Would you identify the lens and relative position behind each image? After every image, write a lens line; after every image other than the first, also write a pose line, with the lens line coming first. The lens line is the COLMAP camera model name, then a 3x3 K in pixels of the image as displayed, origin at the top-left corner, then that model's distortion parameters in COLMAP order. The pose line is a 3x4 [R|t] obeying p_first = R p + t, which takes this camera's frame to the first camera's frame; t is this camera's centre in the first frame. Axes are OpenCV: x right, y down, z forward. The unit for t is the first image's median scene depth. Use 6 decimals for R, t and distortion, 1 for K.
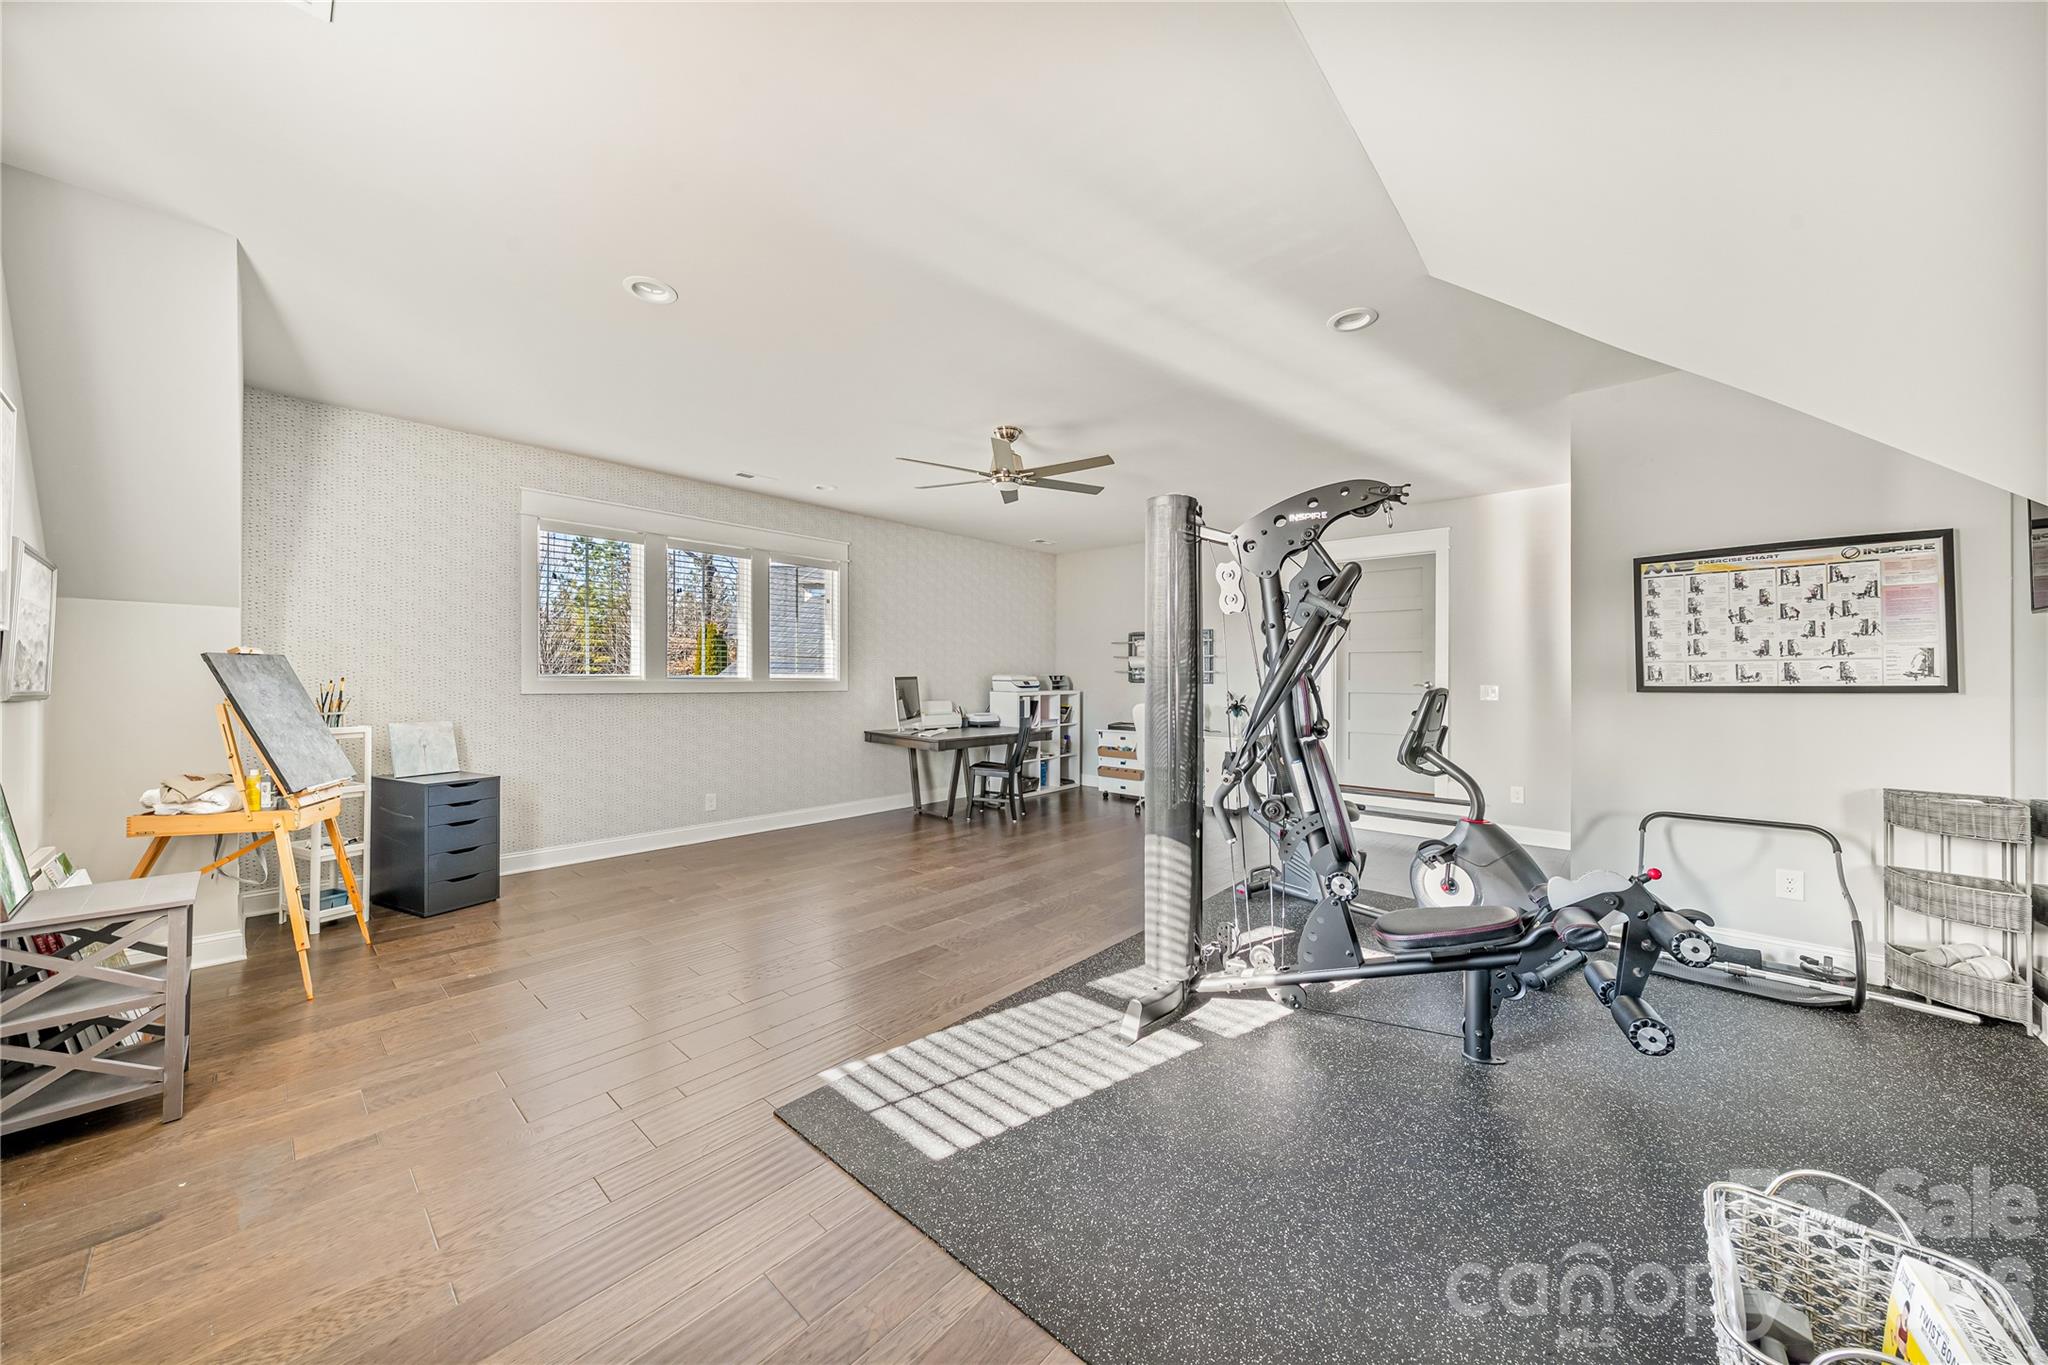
lens RADIAL K [[706.8, 0, 1035.9], [0, 706.8, 670.9], [0, 0, 1]] dist [0.001761, 0.000532]
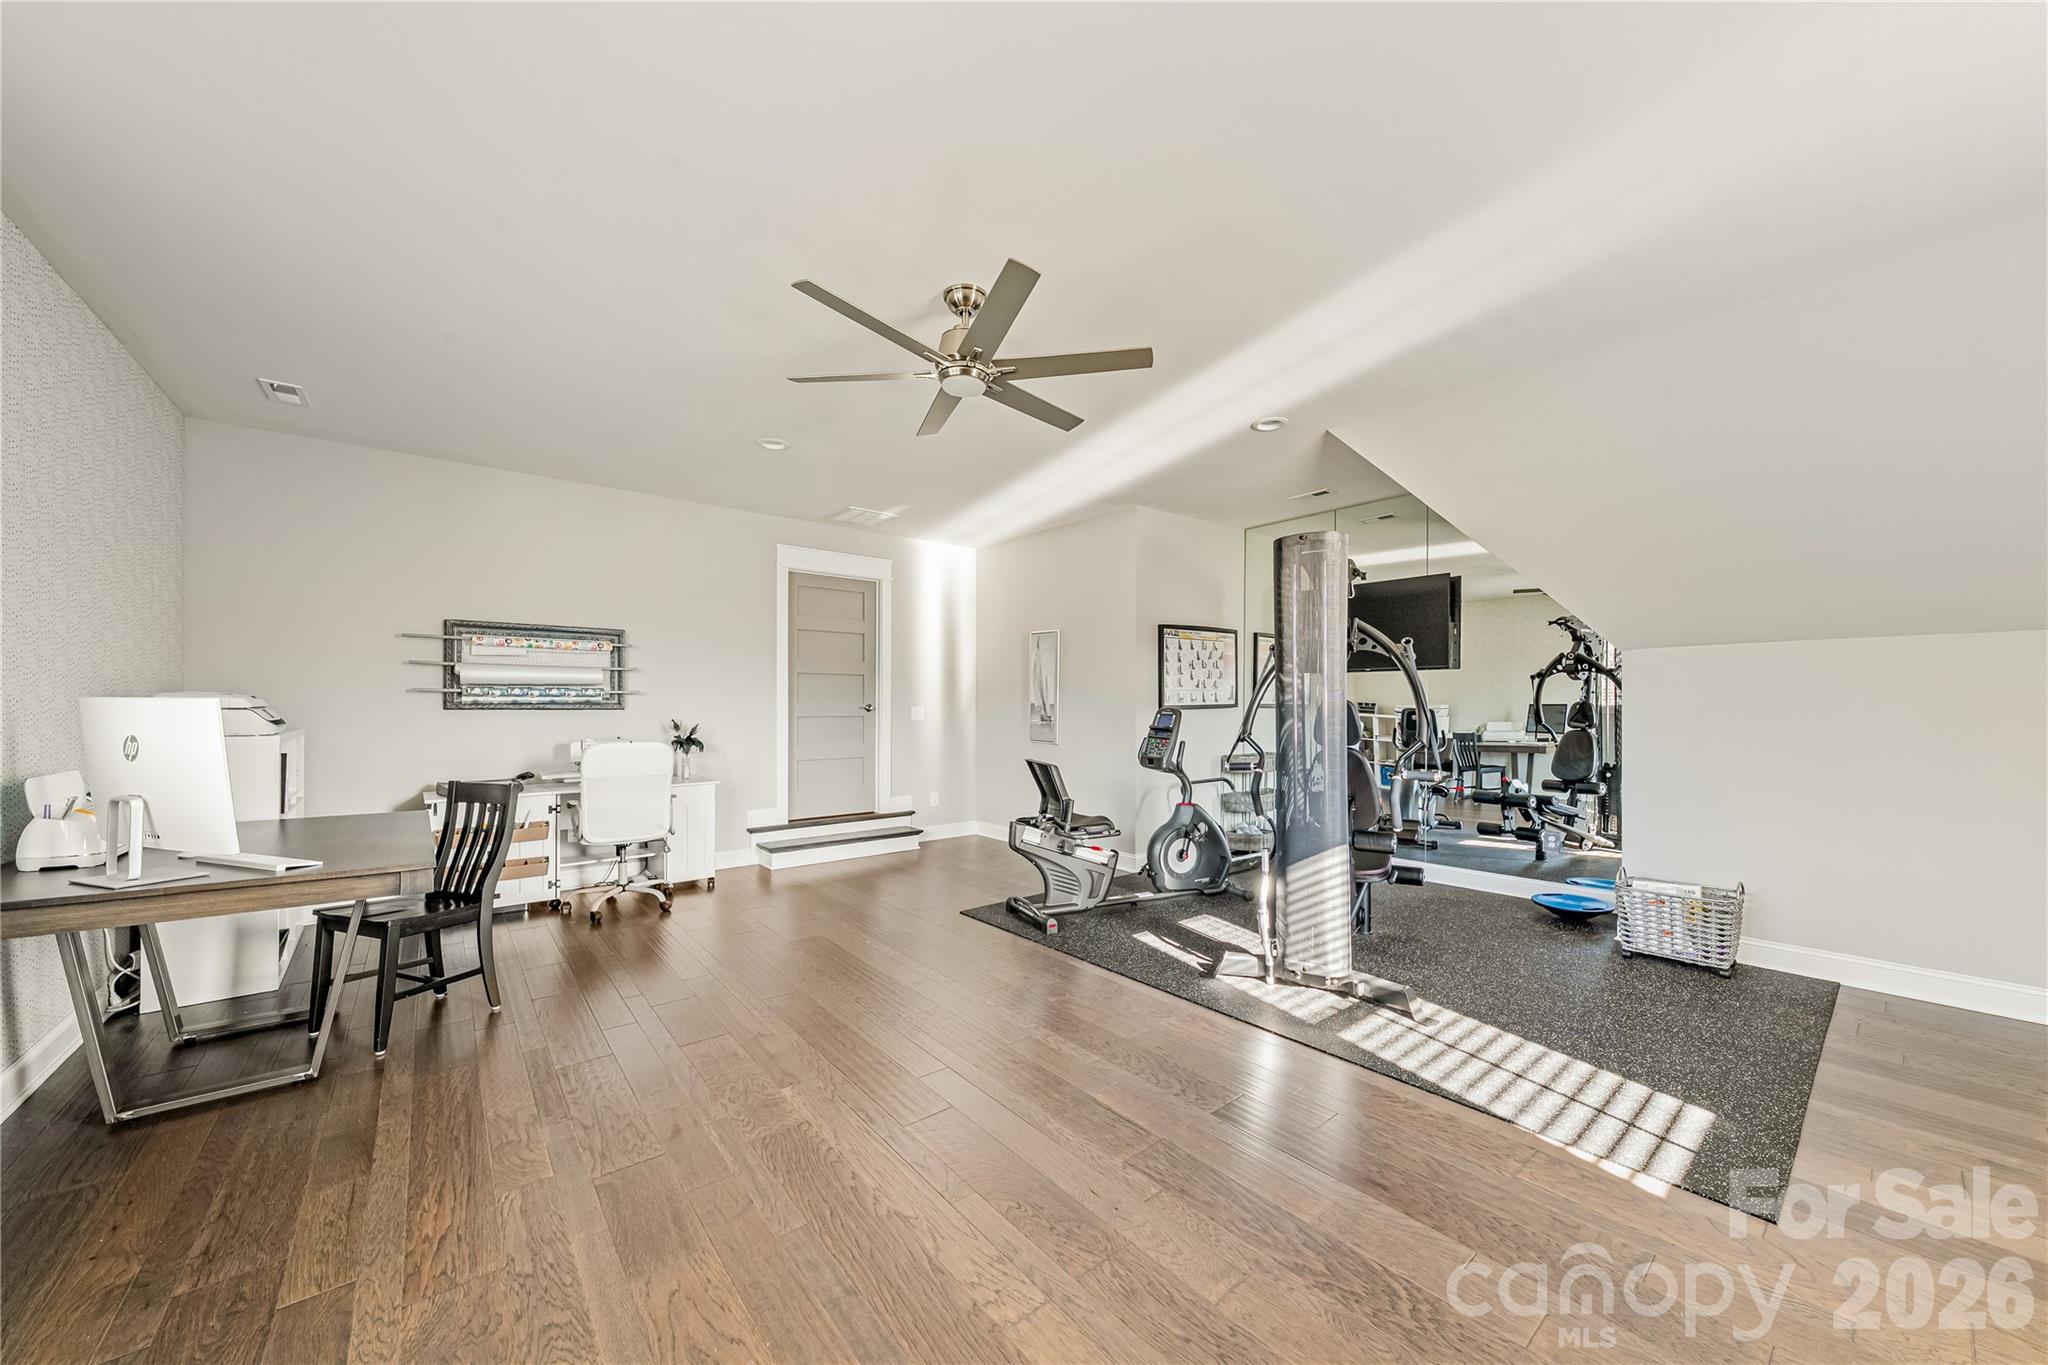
lens RADIAL K [[735.6, 0, 1036.0], [0, 735.6, 697.6], [0, 0, 1]] dist [0.001563, 0.000104]
pose [[0.155220, 0.005792, 0.987863, -1.141785], [-0.007204, 0.999963, -0.004731, 0.019144], [-0.987854, -0.006382, 0.155256, 1.450711]]
